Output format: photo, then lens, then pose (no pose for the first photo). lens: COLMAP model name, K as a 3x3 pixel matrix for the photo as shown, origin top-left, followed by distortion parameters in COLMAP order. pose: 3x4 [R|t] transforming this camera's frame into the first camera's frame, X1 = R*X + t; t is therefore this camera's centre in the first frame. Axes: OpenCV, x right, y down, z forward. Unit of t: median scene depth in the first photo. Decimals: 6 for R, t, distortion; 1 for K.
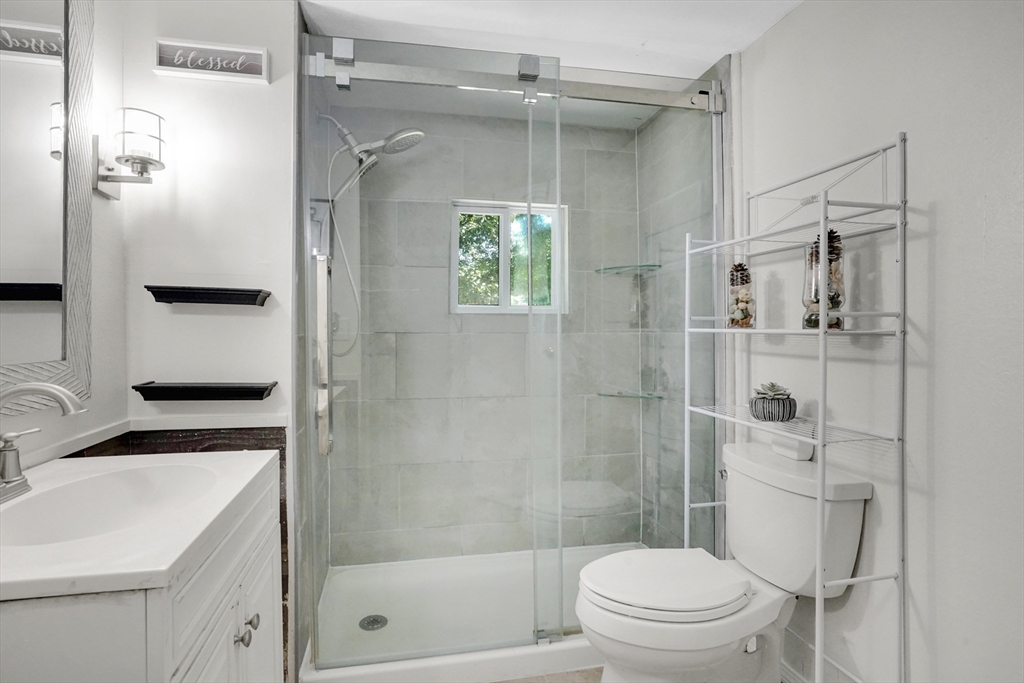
lens RADIAL K [[511.4, 0, 509.5], [0, 511.4, 337.2], [0, 0, 1]] dist [-0.052329, 0.013843]
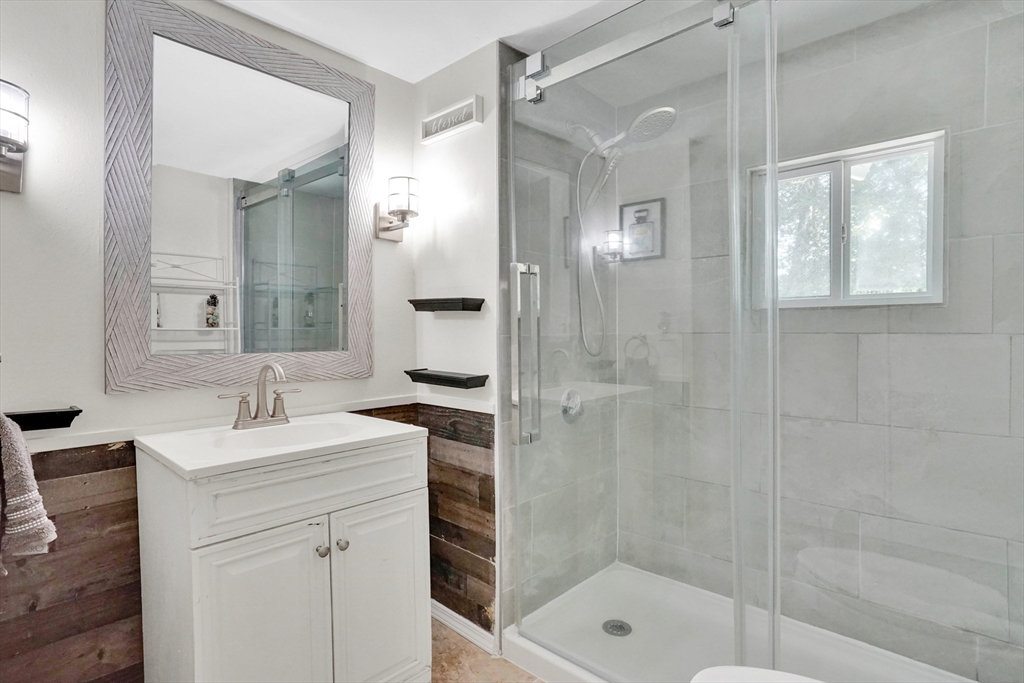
lens RADIAL K [[511.4, 0, 509.5], [0, 511.4, 337.2], [0, 0, 1]] dist [-0.052329, 0.013843]
pose [[0.563623, 0.011658, -0.825950, 0.566513], [-0.002568, 0.999920, 0.012361, -0.015343], [0.826028, -0.004846, 0.563608, 0.385522]]
